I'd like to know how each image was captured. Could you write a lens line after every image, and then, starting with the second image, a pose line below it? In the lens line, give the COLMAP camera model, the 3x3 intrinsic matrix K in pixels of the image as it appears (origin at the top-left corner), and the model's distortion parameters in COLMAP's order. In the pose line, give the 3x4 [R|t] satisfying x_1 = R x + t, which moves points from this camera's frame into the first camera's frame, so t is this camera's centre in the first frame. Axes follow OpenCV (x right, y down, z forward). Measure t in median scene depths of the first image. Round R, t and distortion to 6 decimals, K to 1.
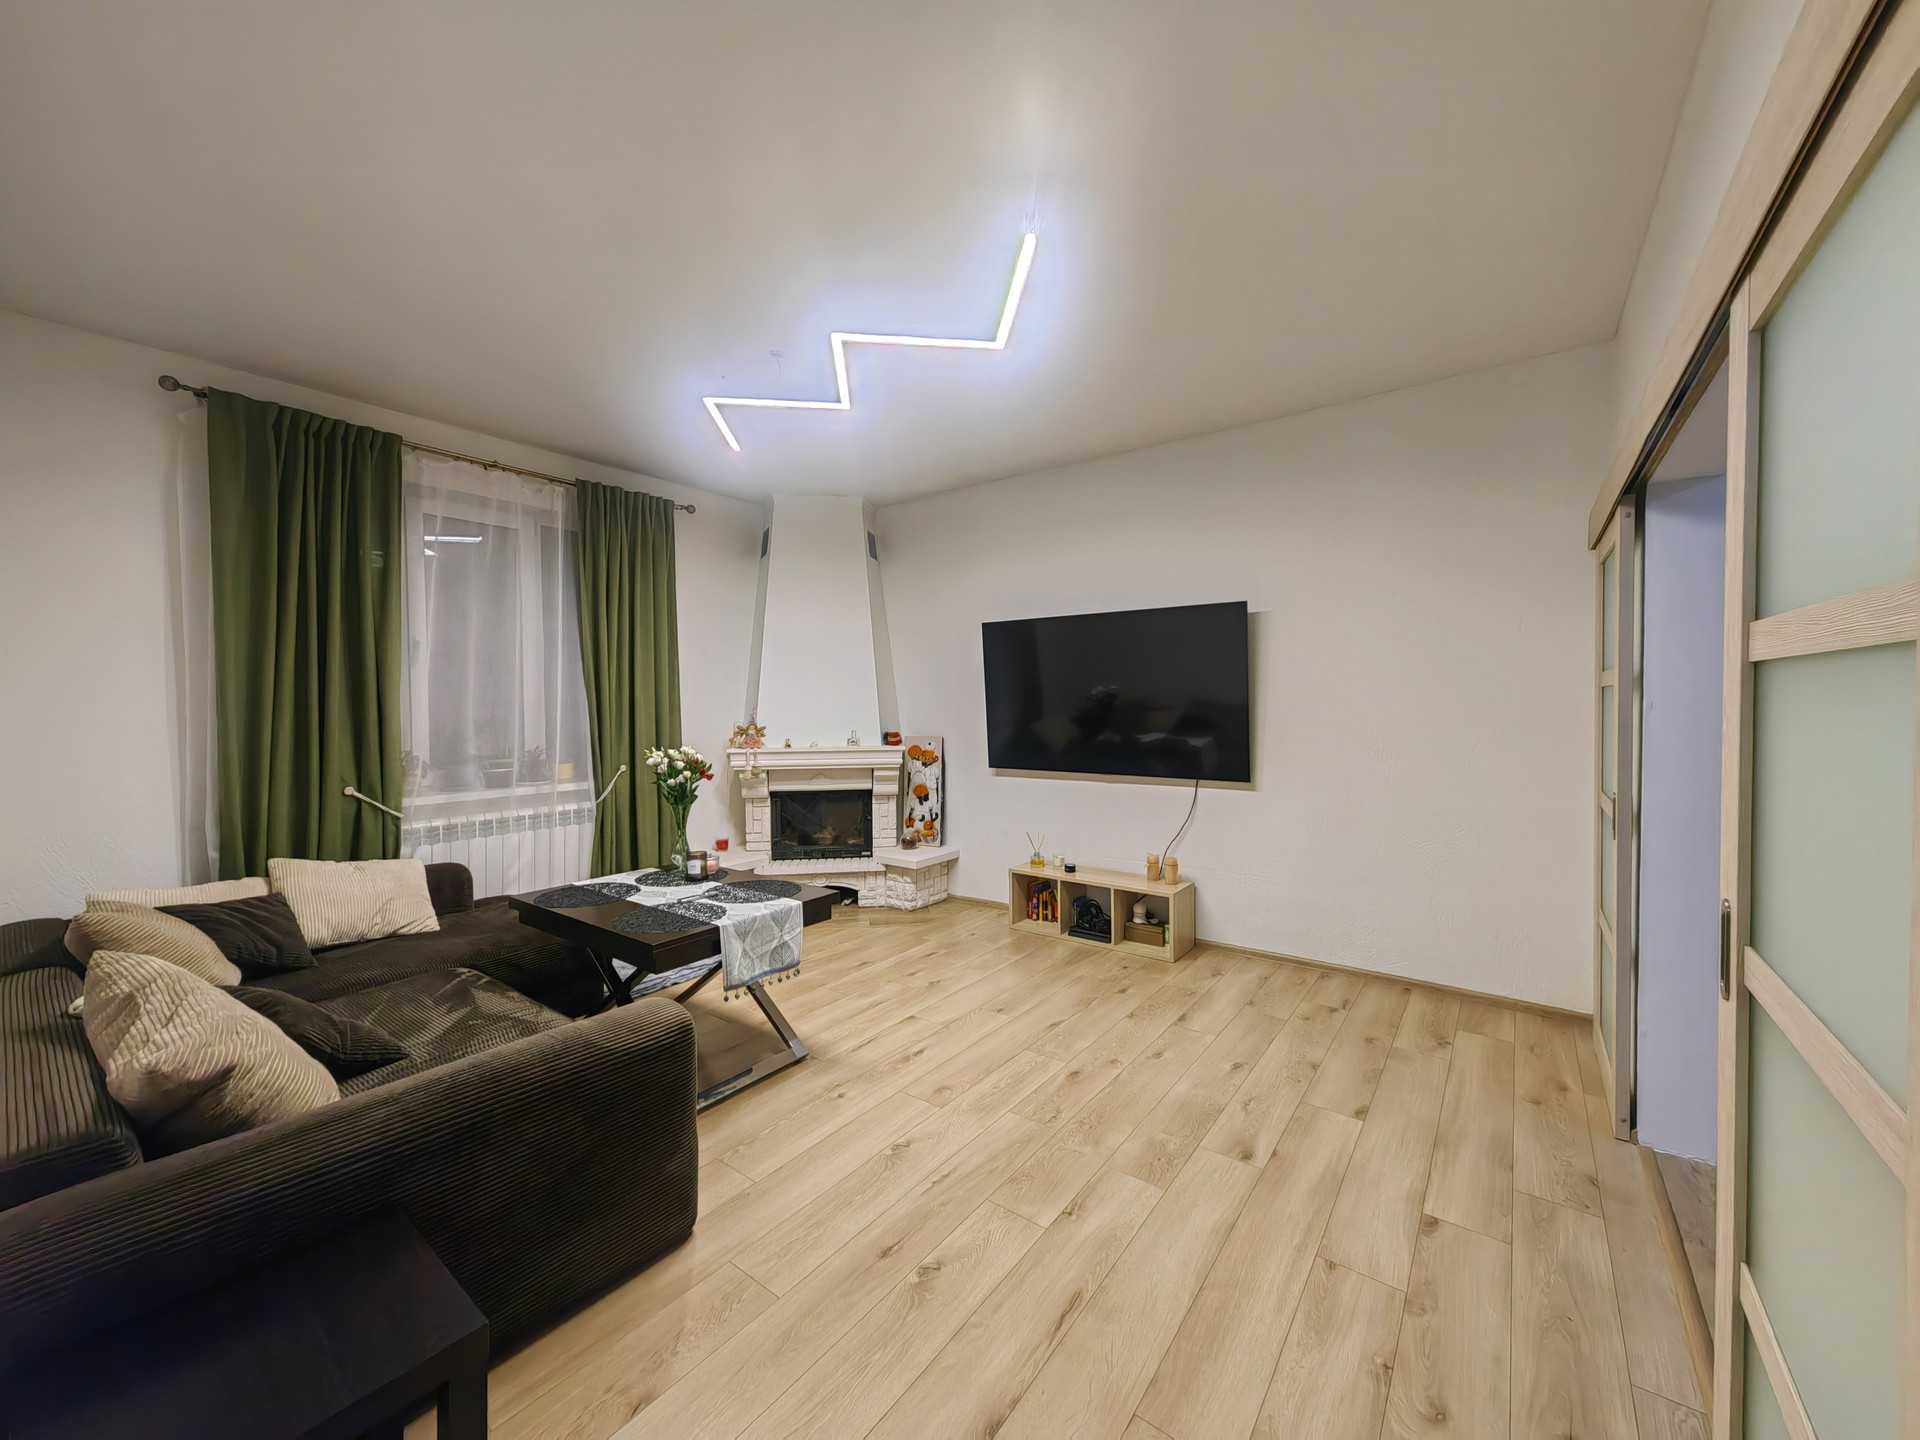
lens RADIAL K [[737.8, 0, 962.4], [0, 737.8, 706.1], [0, 0, 1]] dist [0.000796, 0.001632]
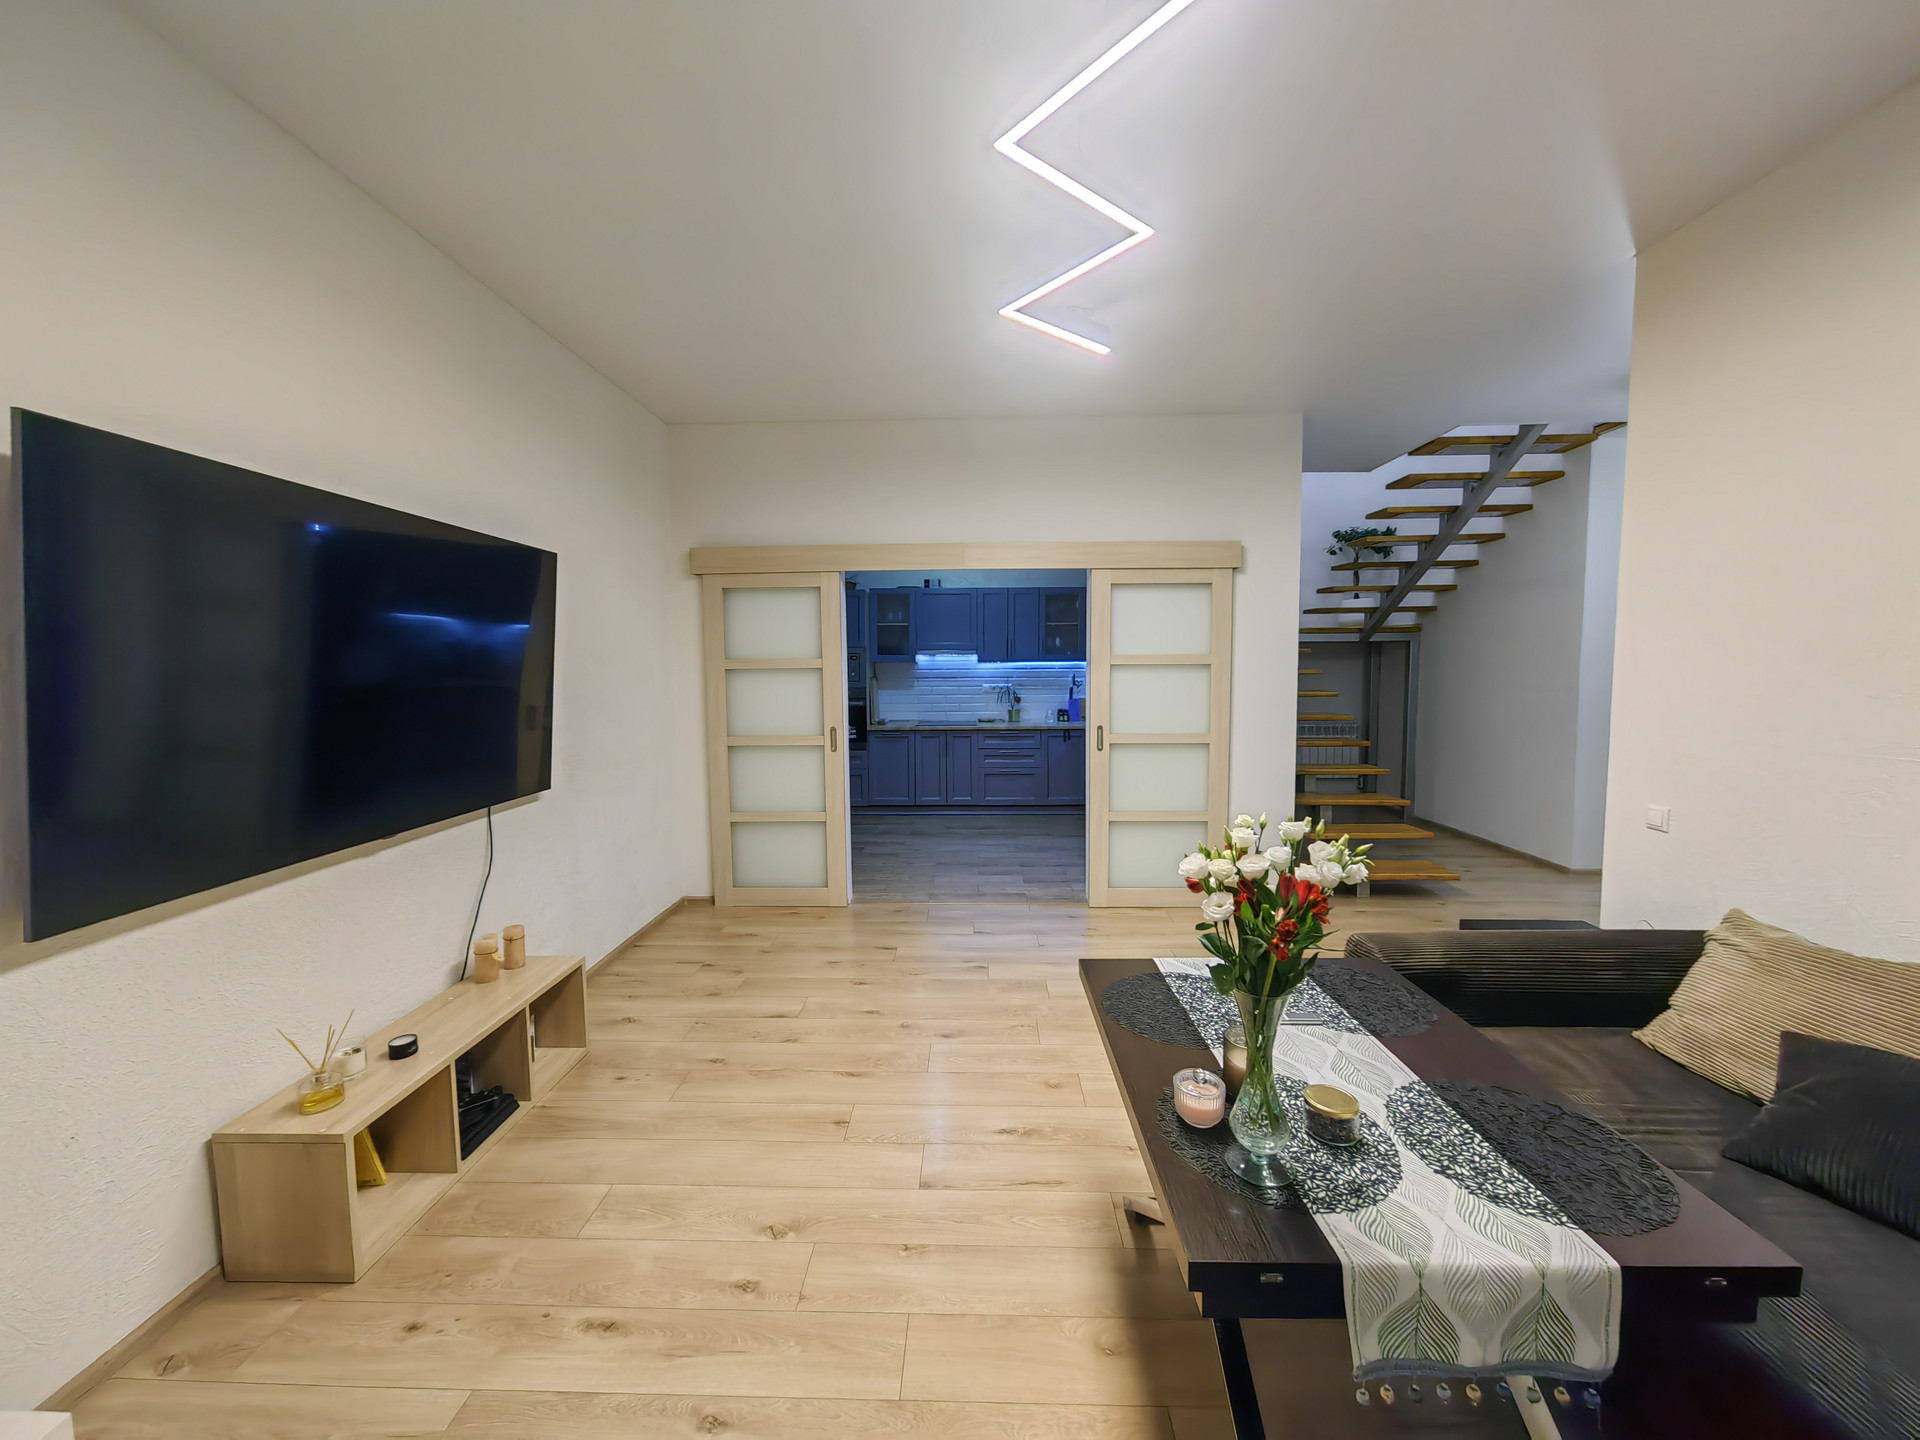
lens RADIAL K [[737.8, 0, 948.2], [0, 737.8, 718.5], [0, 0, 1]] dist [0.000796, 0.001632]
pose [[-0.566740, -0.048421, 0.822473, -0.573889], [0.018584, 0.997266, 0.071517, -0.021389], [-0.823687, 0.055817, -0.564291, 1.305293]]
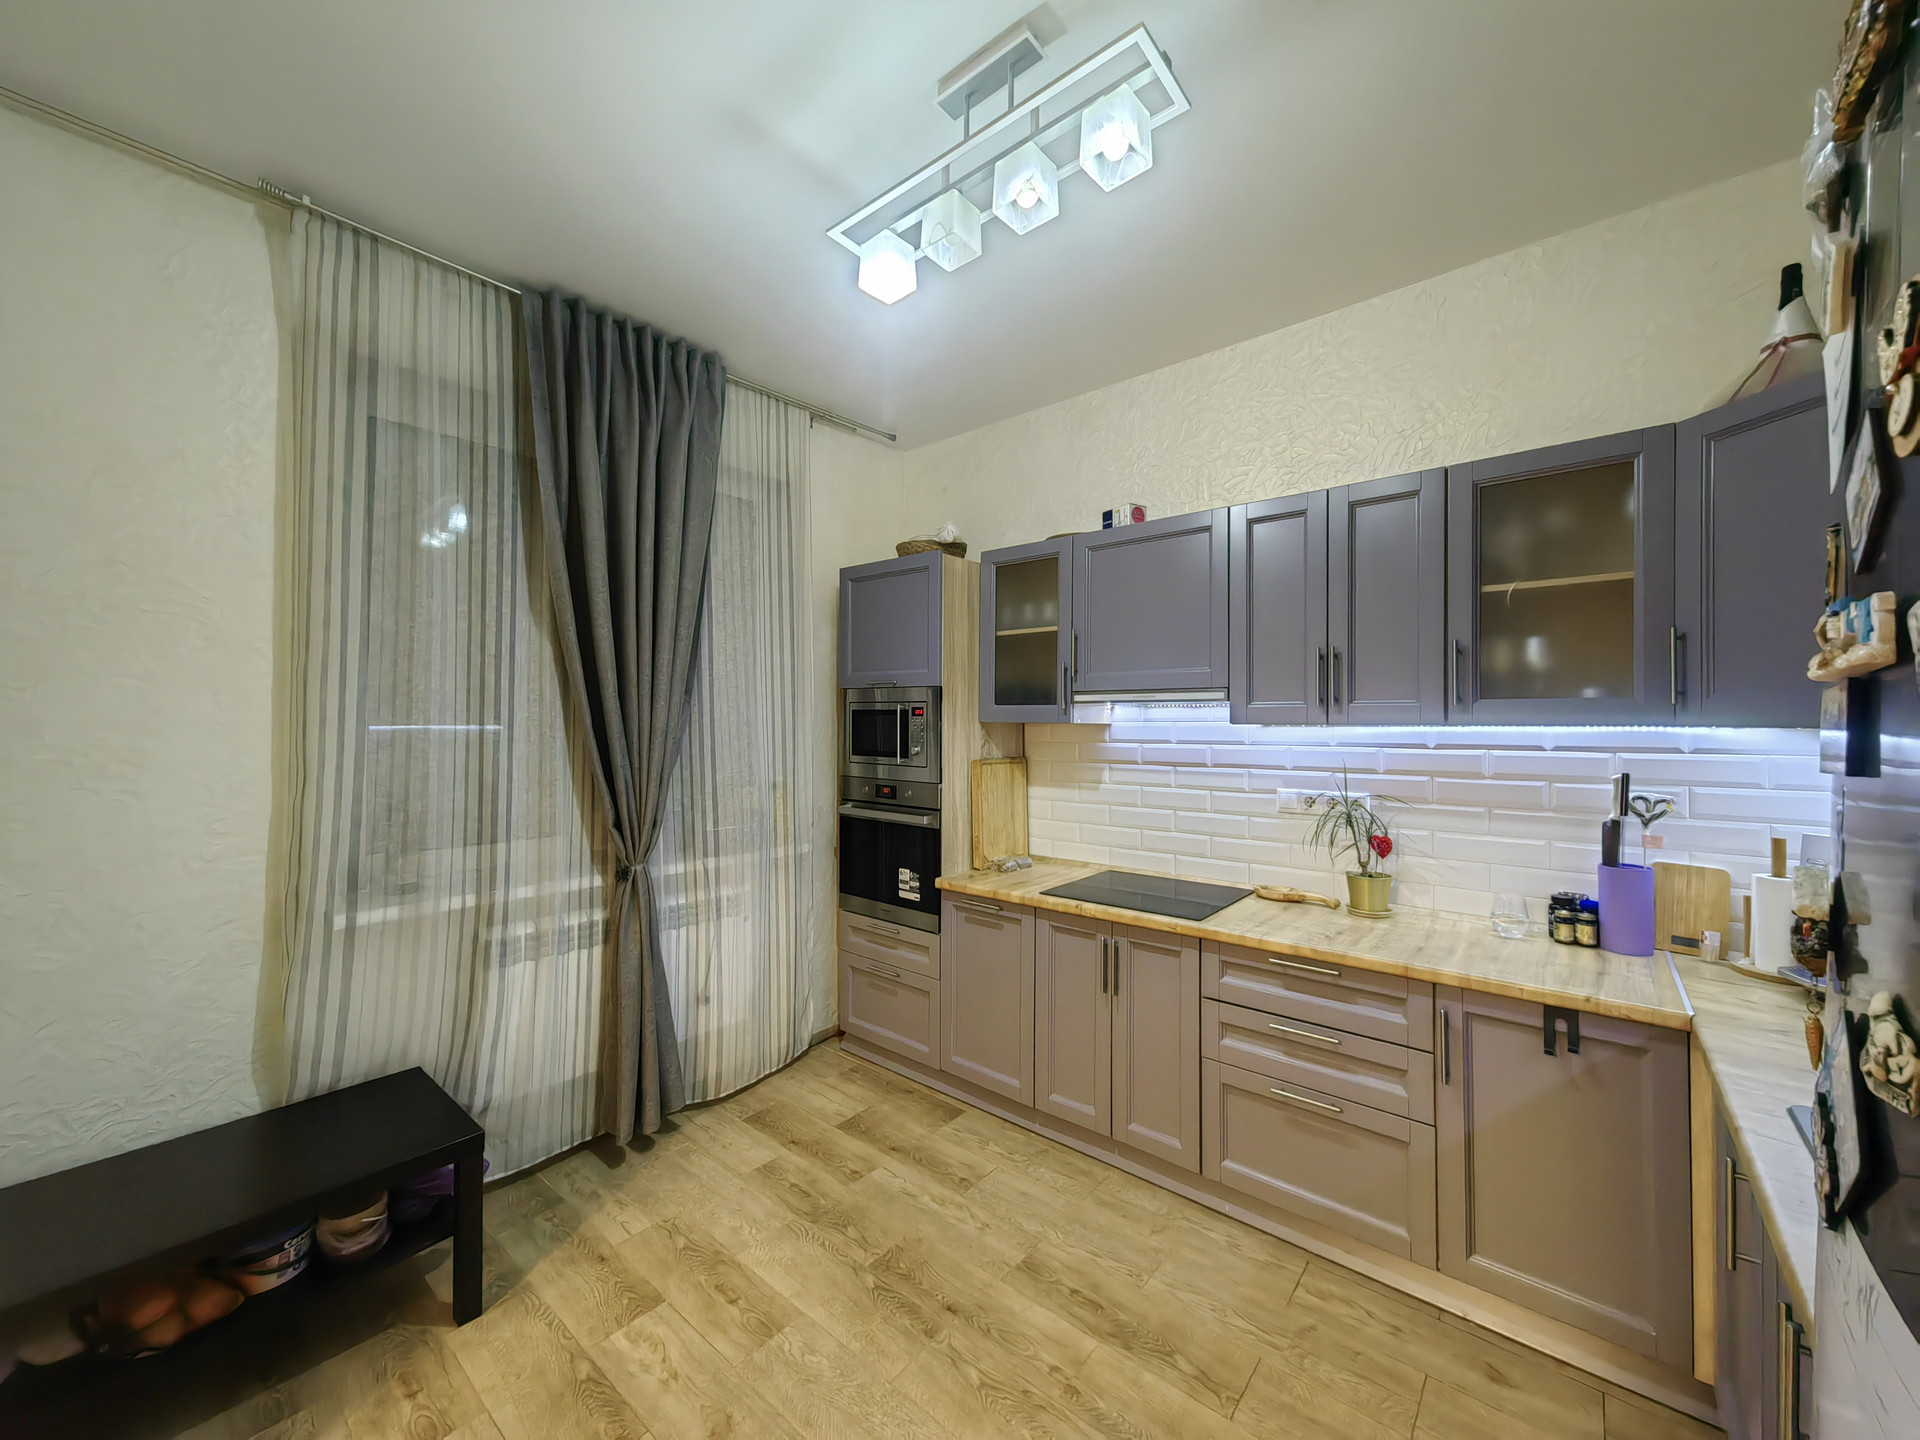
lens RADIAL K [[737.8, 0, 956.7], [0, 737.8, 714.2], [0, 0, 1]] dist [0.000796, 0.001632]
pose [[0.063439, 0.020573, 0.997774, 0.439398], [0.006543, 0.999757, -0.021030, -0.026293], [-0.997964, 0.007862, 0.063289, 0.207153]]
